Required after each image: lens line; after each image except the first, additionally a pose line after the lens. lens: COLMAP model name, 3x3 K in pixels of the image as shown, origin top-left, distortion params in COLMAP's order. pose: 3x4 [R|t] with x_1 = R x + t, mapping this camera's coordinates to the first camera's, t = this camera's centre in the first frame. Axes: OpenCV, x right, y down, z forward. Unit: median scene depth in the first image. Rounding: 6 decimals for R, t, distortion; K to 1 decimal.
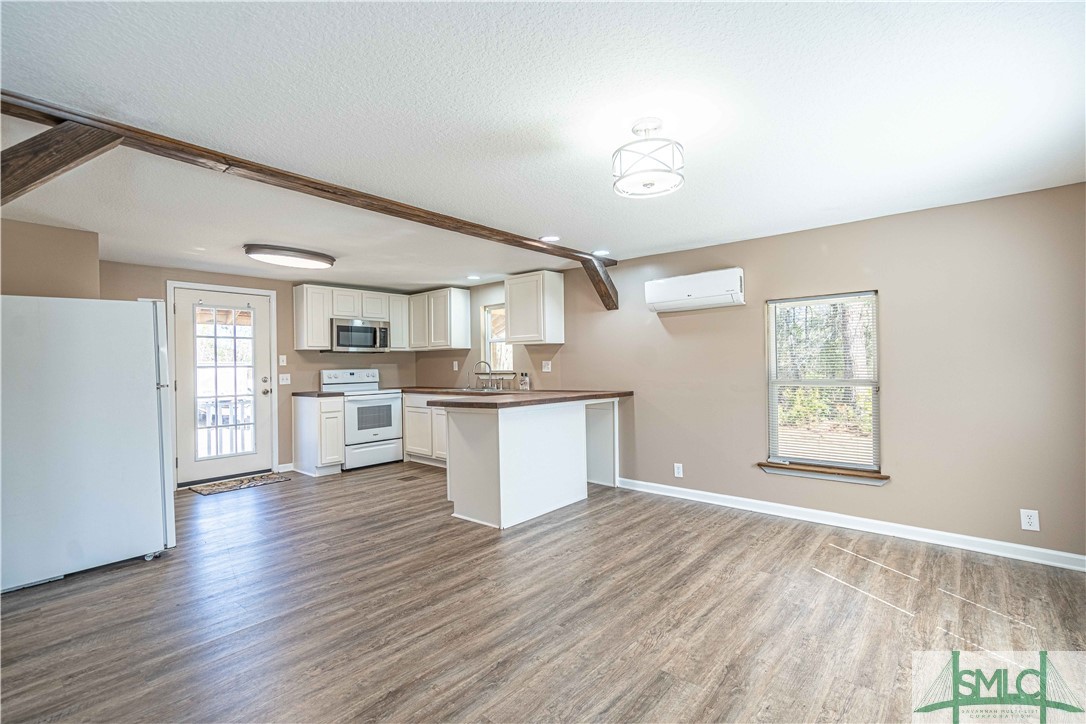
lens RADIAL K [[492.7, 0, 545.0], [0, 492.7, 365.9], [0, 0, 1]] dist [-0.007940, 0.000598]
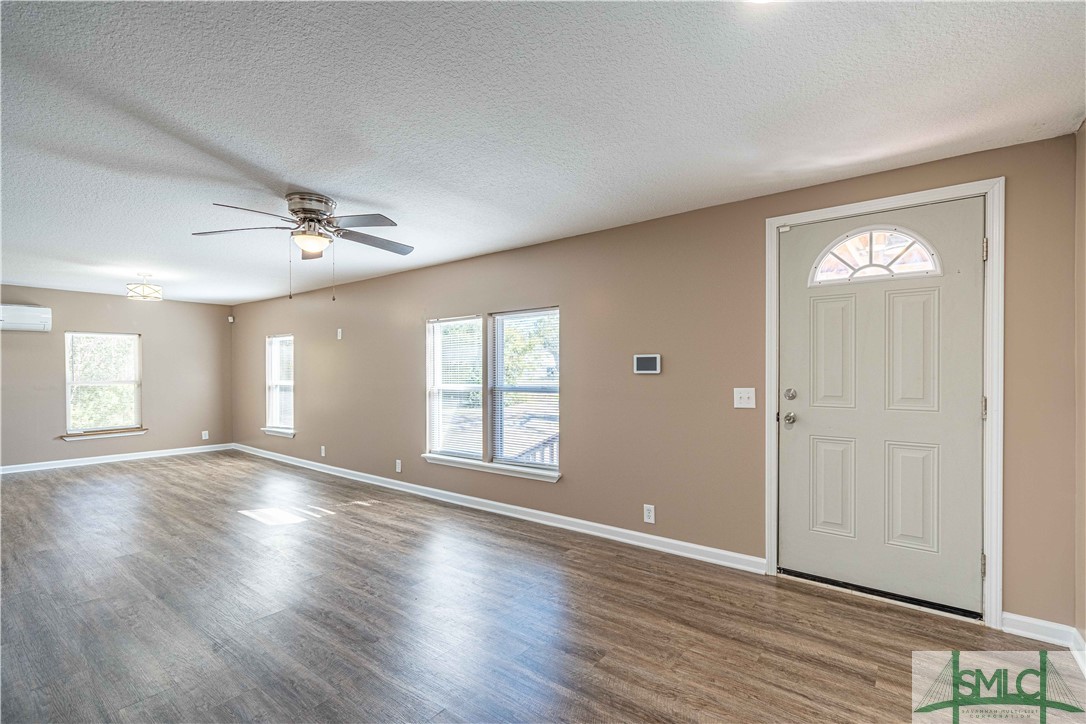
lens RADIAL K [[492.7, 0, 540.9], [0, 492.7, 362.5], [0, 0, 1]] dist [-0.007940, 0.000598]
pose [[-0.045651, 0.031187, 0.998471, -1.342526], [-0.000859, 0.999511, -0.031258, 0.016734], [-0.998957, -0.002285, -0.045602, -0.500915]]
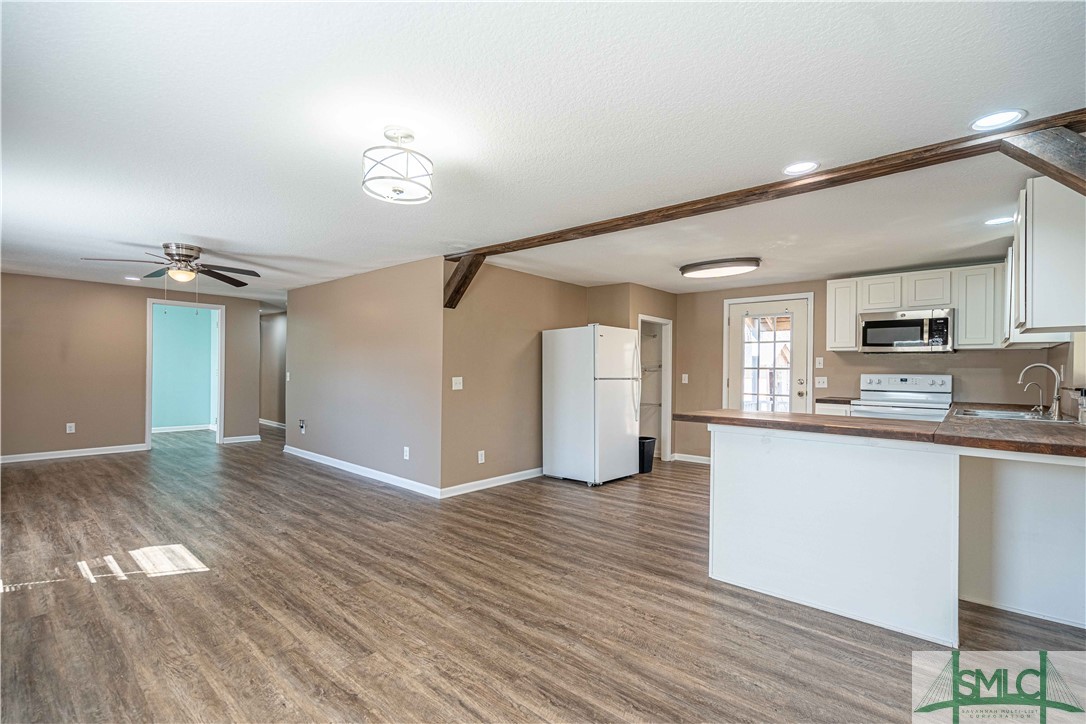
lens RADIAL K [[492.7, 0, 544.9], [0, 492.7, 376.5], [0, 0, 1]] dist [-0.007940, 0.000598]
pose [[-0.007526, 0.029006, -0.999551, 0.693546], [-0.012305, 0.999501, 0.029097, -0.009318], [0.999896, 0.012518, -0.007165, 0.738230]]
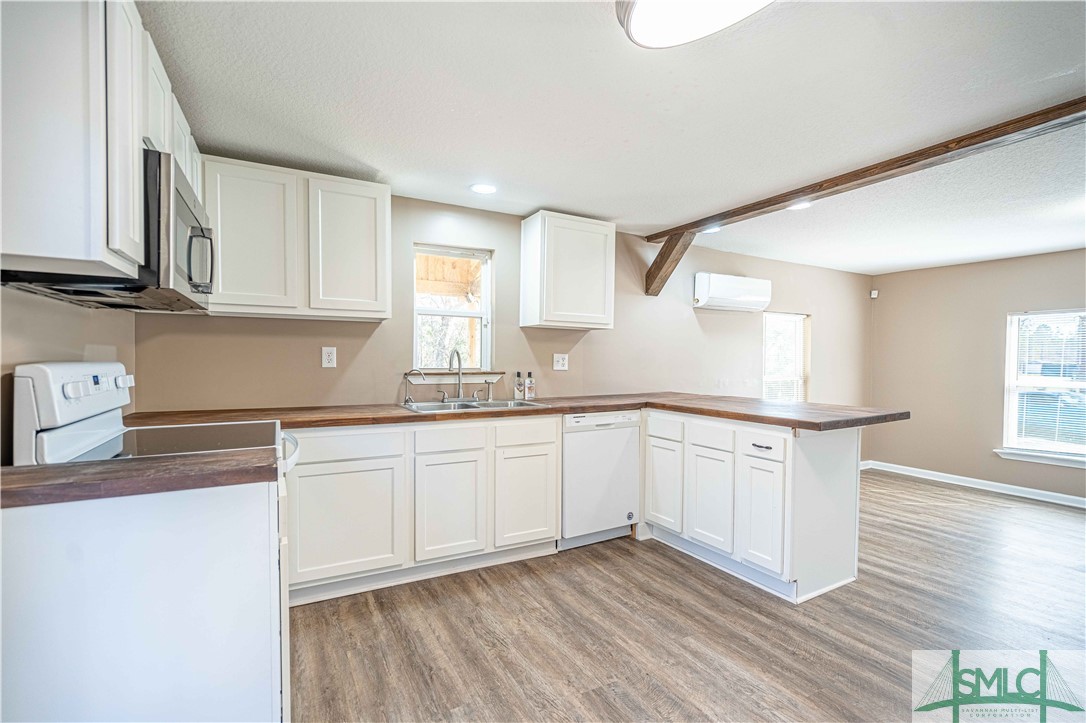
lens RADIAL K [[492.7, 0, 546.0], [0, 492.7, 364.2], [0, 0, 1]] dist [-0.007940, 0.000598]
pose [[0.352074, 0.009930, 0.935919, -0.960699], [-0.010461, 0.999923, -0.006674, 0.013176], [-0.935914, -0.007441, 0.352151, 1.183599]]
